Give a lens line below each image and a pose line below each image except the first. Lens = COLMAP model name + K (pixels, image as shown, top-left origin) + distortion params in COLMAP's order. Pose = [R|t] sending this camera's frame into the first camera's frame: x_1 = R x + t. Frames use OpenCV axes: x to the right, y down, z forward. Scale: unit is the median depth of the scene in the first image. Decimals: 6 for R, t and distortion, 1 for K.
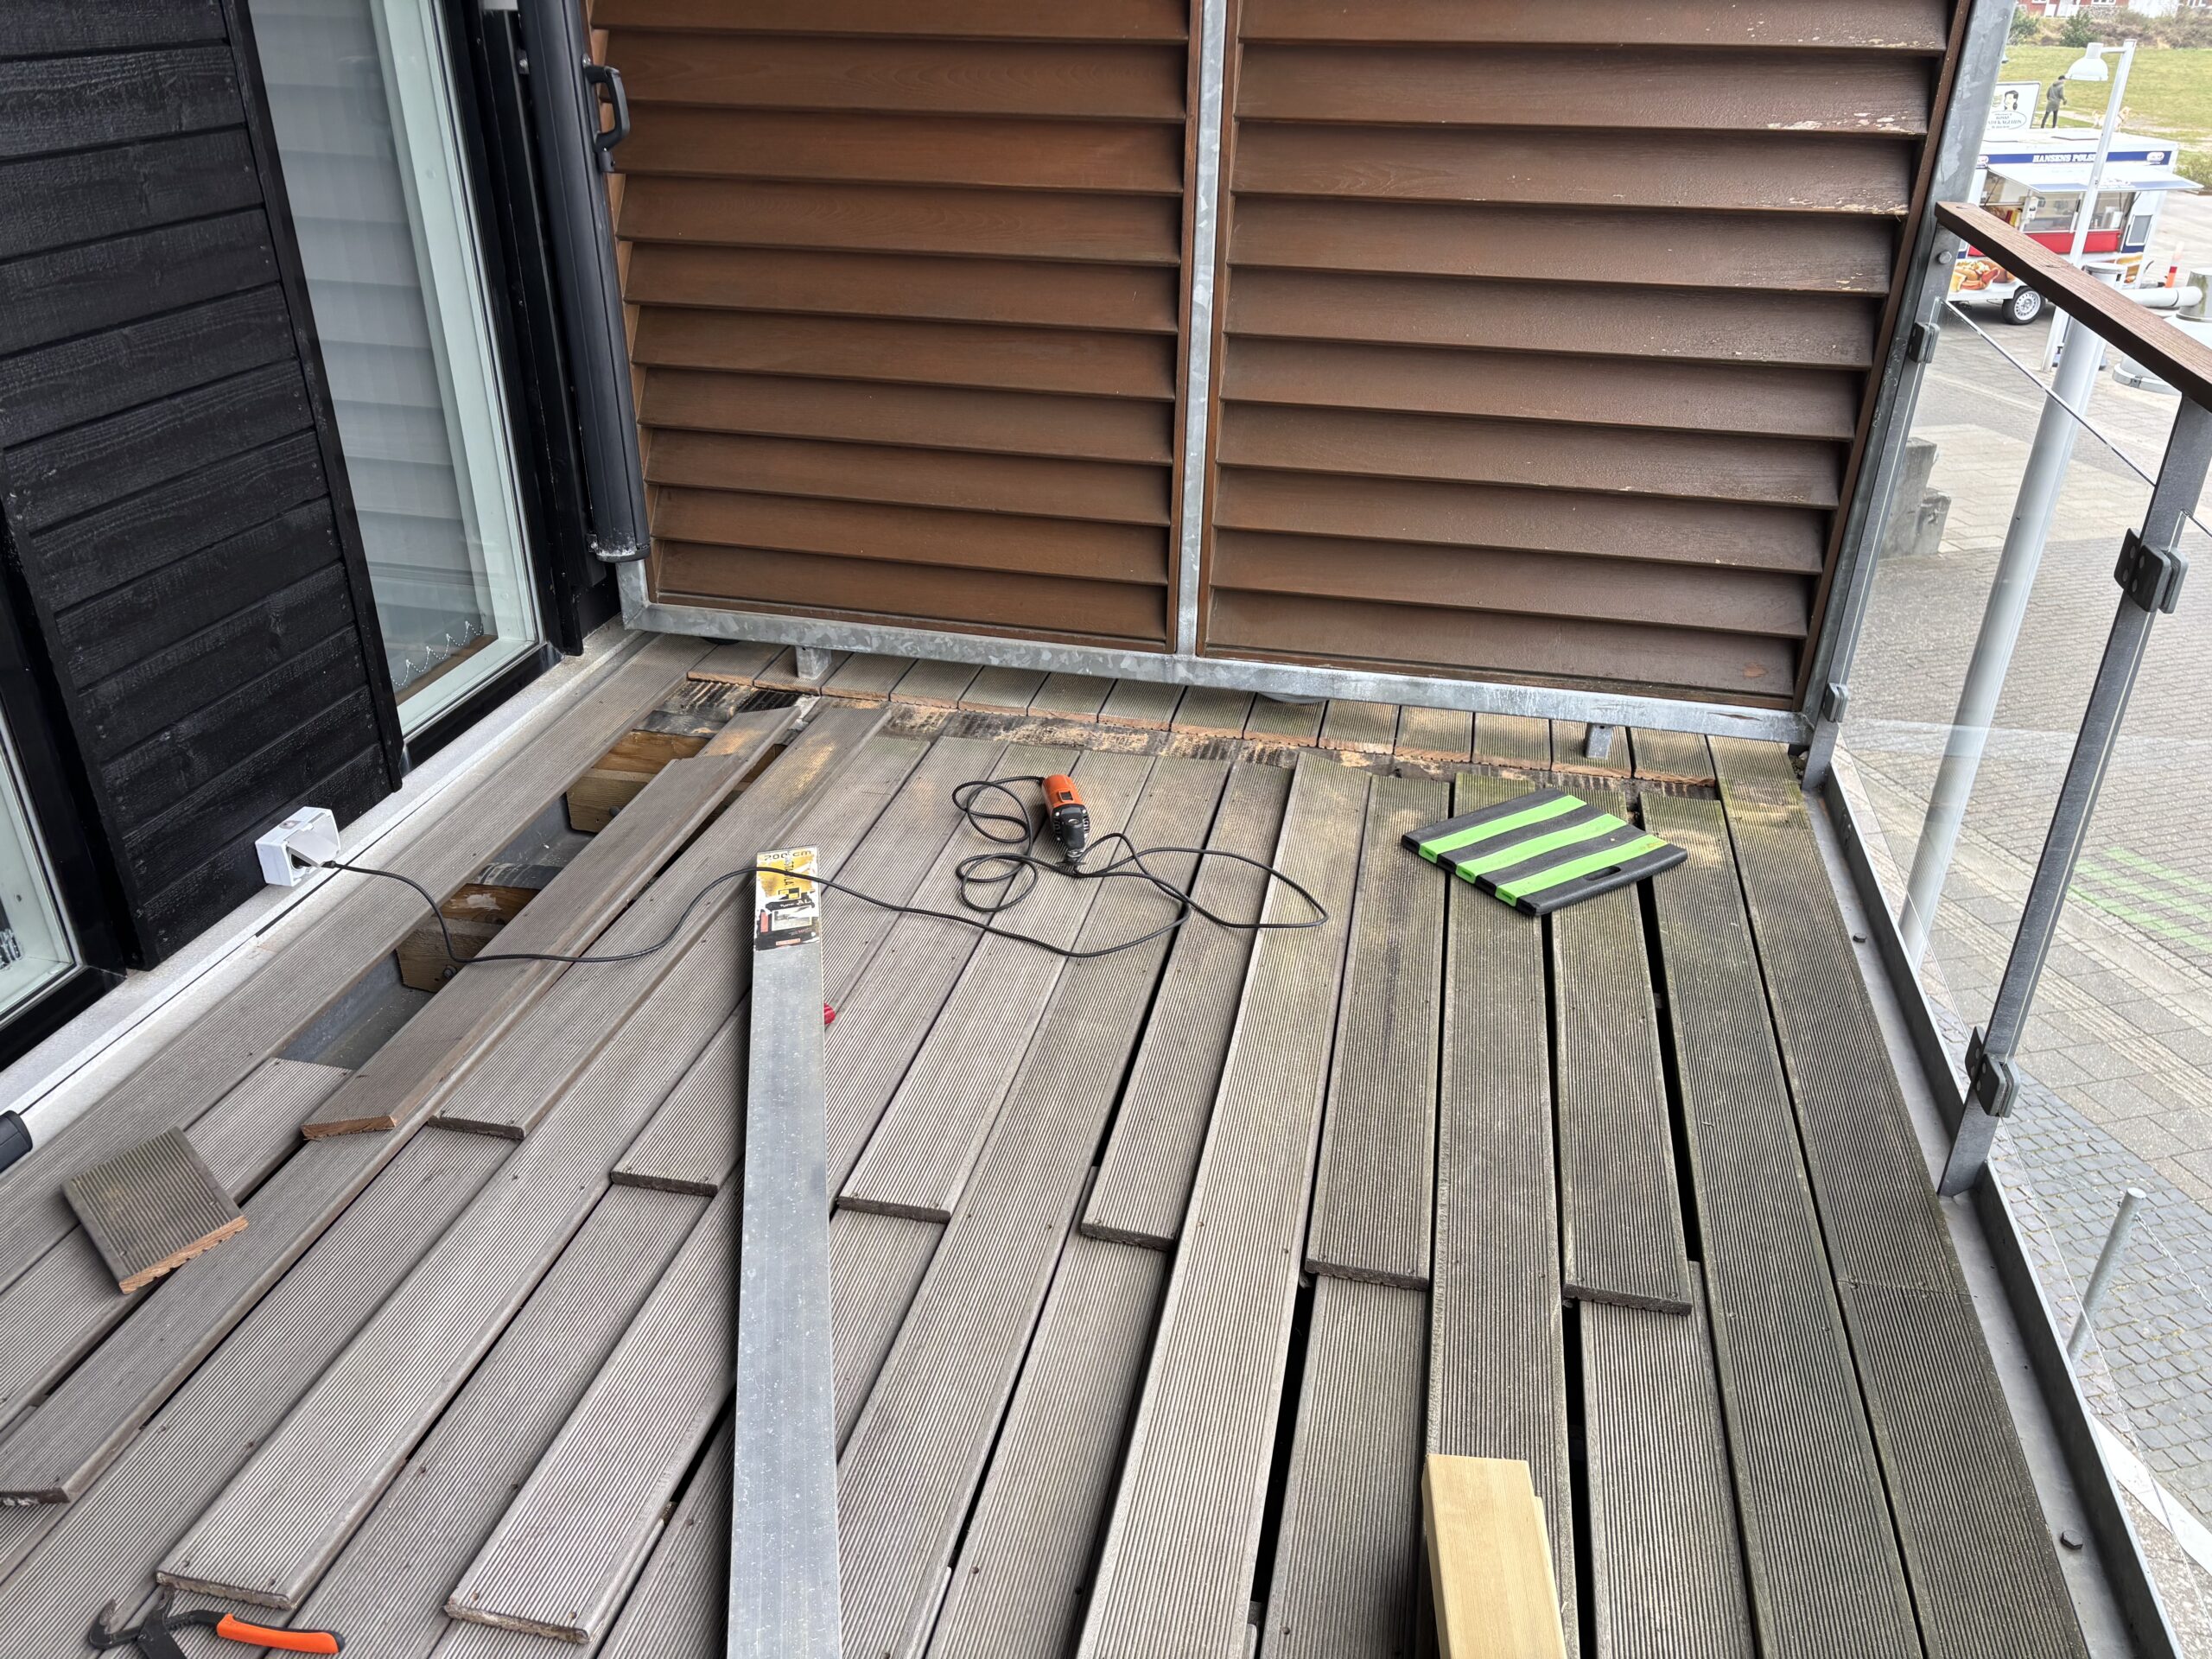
lens RADIAL K [[1688.7, 0, 1109.7], [0, 1688.7, 827.4], [0, 0, 1]] dist [0.134076, 0.002324]
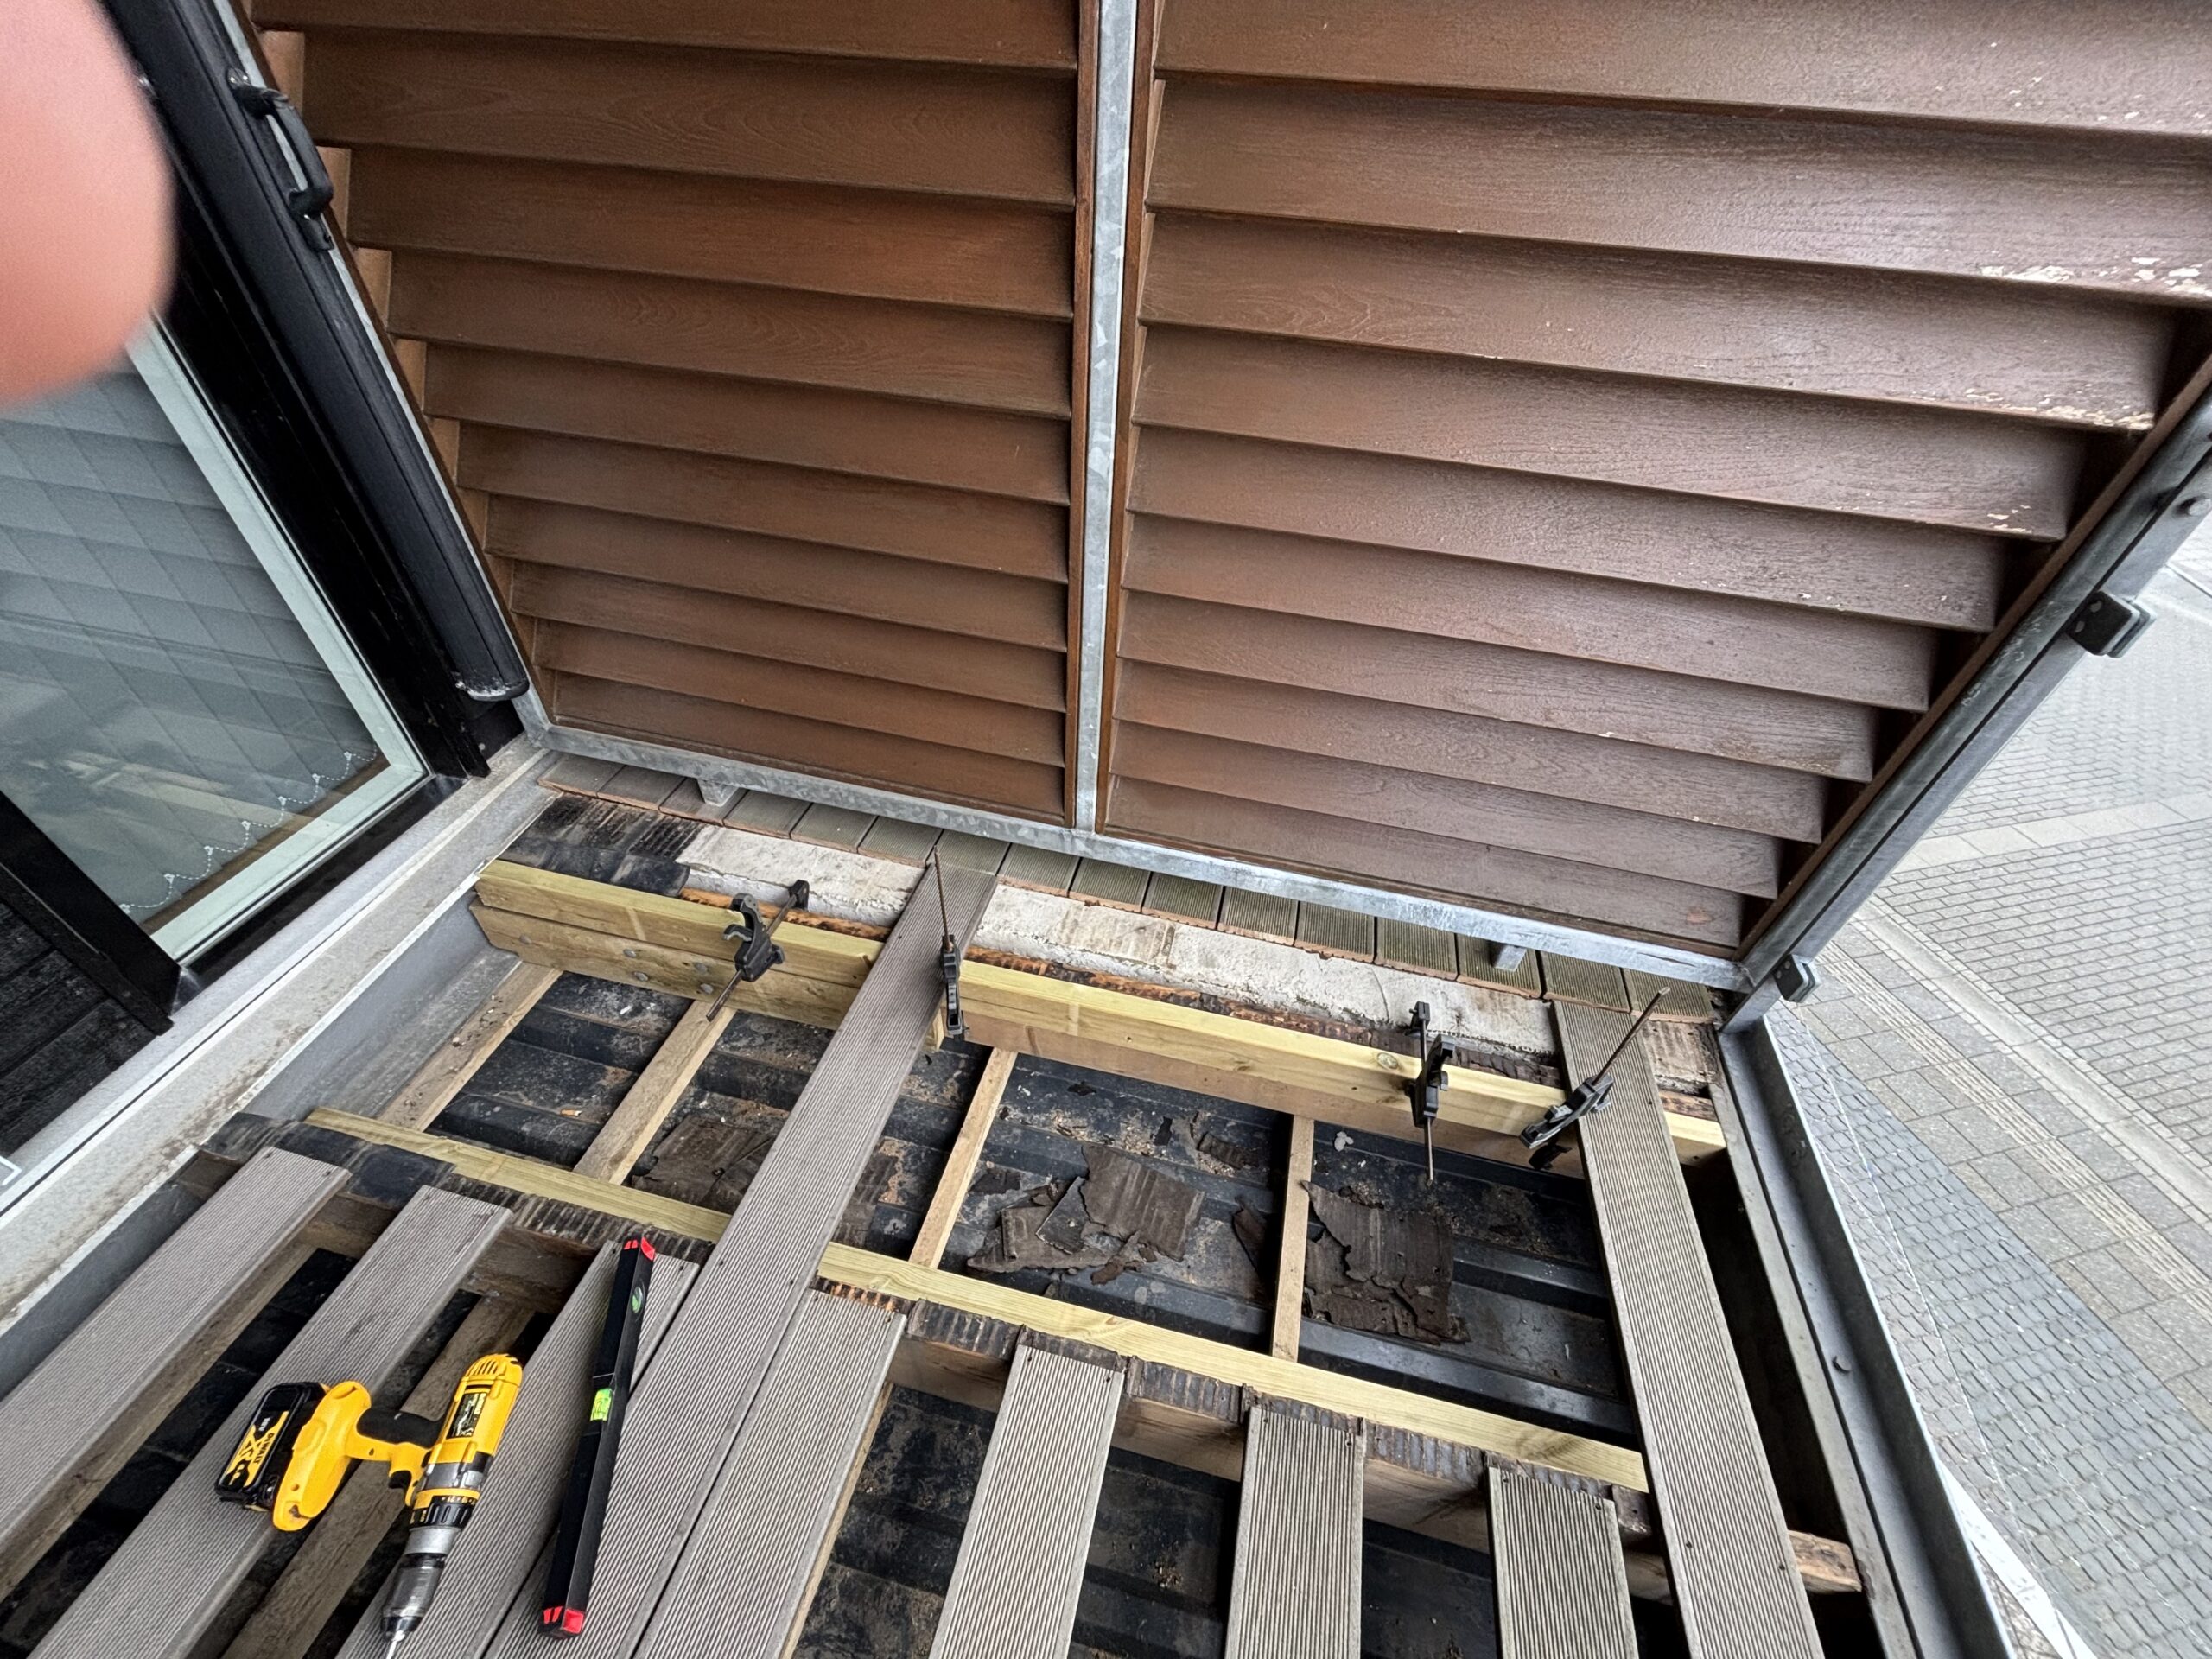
lens RADIAL K [[882.9, 0, 1106.0], [0, 882.9, 829.5], [0, 0, 1]] dist [0.018490, -0.000199]
pose [[0.999334, 0.036405, 0.002285, 0.058851], [-0.035830, 0.967942, 0.248605, -0.238600], [0.006839, -0.248521, 0.968602, 0.550811]]
